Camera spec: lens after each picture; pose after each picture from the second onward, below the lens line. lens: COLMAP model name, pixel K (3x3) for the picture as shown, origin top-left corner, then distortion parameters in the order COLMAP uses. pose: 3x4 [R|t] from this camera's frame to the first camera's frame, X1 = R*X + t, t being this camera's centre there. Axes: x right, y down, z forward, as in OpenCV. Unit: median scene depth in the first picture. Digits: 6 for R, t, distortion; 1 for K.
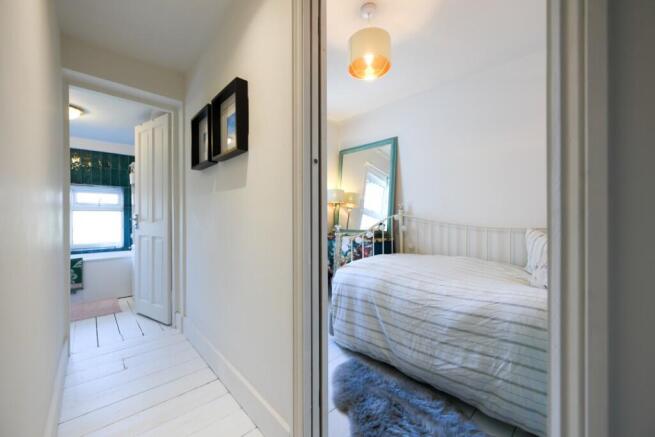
lens RADIAL K [[265.9, 0, 329.8], [0, 265.9, 216.1], [0, 0, 1]] dist [0.001200, 0.000042]
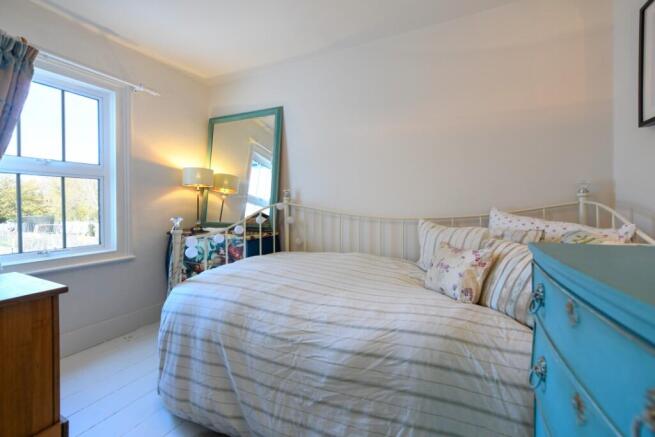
lens RADIAL K [[256.4, 0, 326.8], [0, 256.4, 200.6], [0, 0, 1]] dist [0.001323, -0.000011]
pose [[0.947171, 0.010705, 0.320550, 0.203330], [-0.004083, 0.999764, -0.021323, 0.004740], [-0.320703, 0.018888, 0.946992, 0.341684]]
